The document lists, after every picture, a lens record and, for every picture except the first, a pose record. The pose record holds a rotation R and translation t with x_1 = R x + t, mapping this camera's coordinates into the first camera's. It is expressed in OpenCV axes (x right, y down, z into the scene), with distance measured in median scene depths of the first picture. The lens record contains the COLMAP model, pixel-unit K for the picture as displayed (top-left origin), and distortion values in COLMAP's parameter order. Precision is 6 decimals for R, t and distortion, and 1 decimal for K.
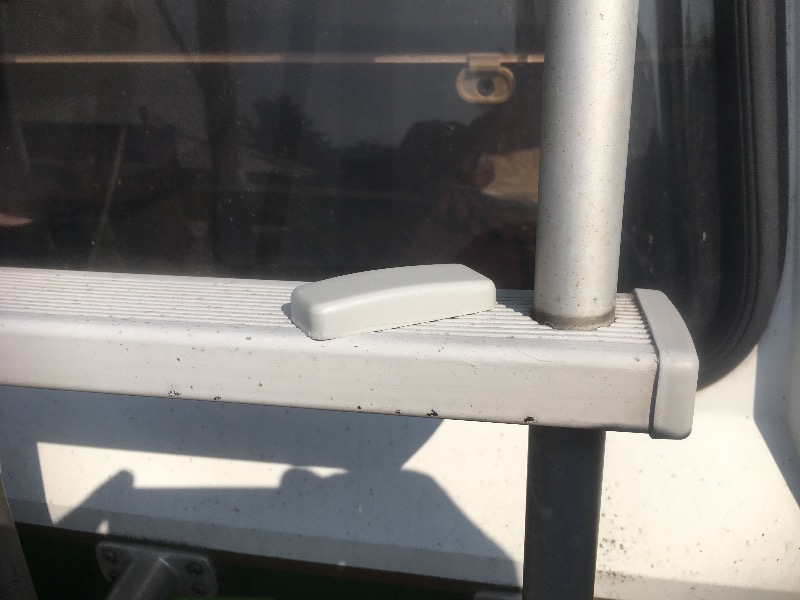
lens RADIAL K [[697.2, 0, 400.0], [0, 697.2, 300.0], [0, 0, 1]] dist [0.058419, -0.129789]
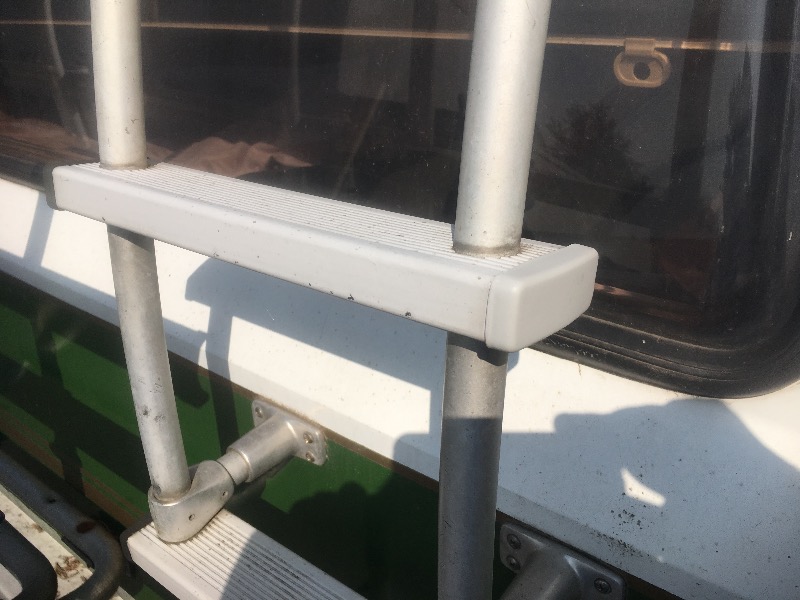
lens RADIAL K [[697.2, 0, 400.0], [0, 697.2, 300.0], [0, 0, 1]] dist [0.058419, -0.129789]
pose [[0.883406, 0.195014, -0.426101, 0.378906], [-0.189049, 0.980328, 0.056726, 0.040485], [0.428781, 0.030442, 0.902895, -0.084226]]
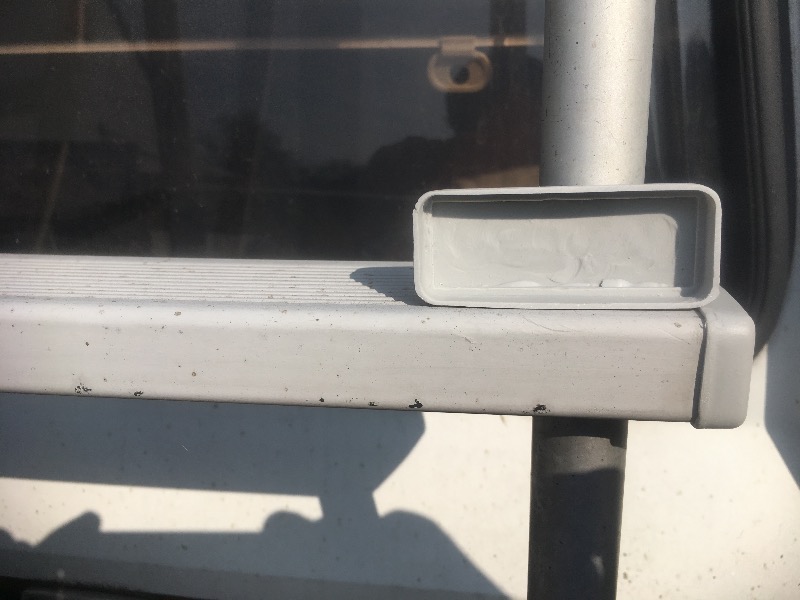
lens RADIAL K [[697.2, 0, 400.0], [0, 697.2, 300.0], [0, 0, 1]] dist [0.058419, -0.129789]
pose [[0.998821, -0.013251, 0.046710, -0.003453], [0.015607, 0.998606, -0.050431, 0.046488], [-0.045976, 0.051101, 0.997635, 0.118372]]
